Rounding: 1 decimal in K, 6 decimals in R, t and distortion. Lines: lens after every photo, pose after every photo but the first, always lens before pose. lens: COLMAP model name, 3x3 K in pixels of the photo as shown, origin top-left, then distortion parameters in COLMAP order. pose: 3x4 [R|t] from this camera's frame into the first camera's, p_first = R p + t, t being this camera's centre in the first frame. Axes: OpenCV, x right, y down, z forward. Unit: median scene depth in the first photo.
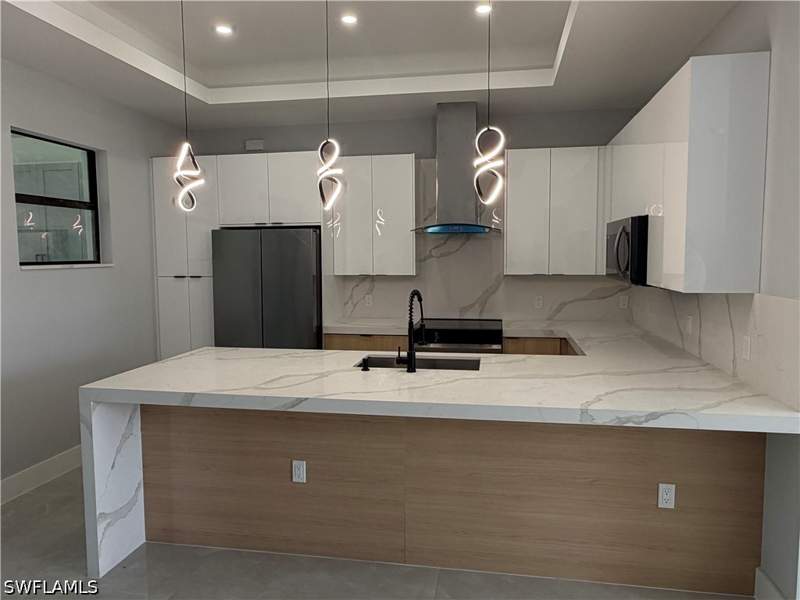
lens RADIAL K [[542.3, 0, 400.5], [0, 542.3, 301.5], [0, 0, 1]] dist [-0.005344, 0.007611]
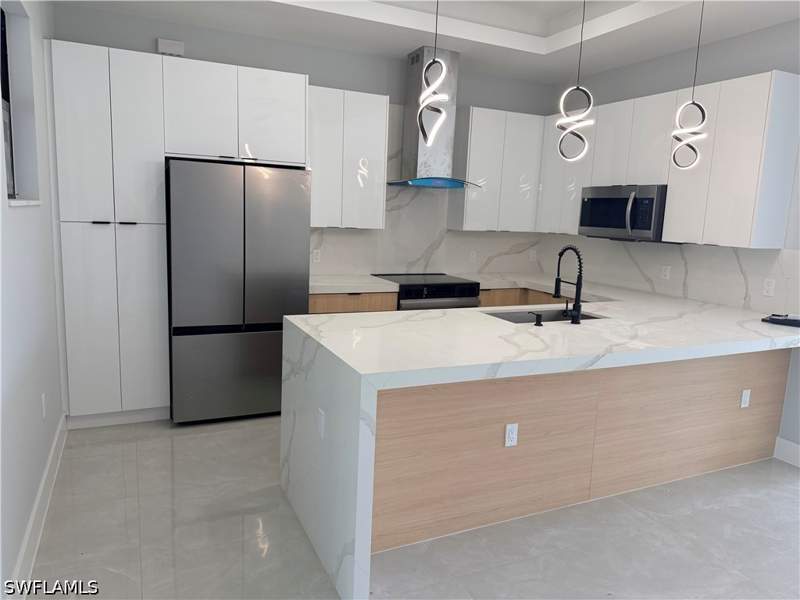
lens RADIAL K [[551.3, 0, 393.5], [0, 551.3, 303.2], [0, 0, 1]] dist [0.059178, -0.062547]
pose [[0.820125, -0.054382, 0.569594, -0.578055], [0.005280, 0.996150, 0.087505, -0.003193], [-0.572160, -0.068757, 0.817255, 0.214496]]
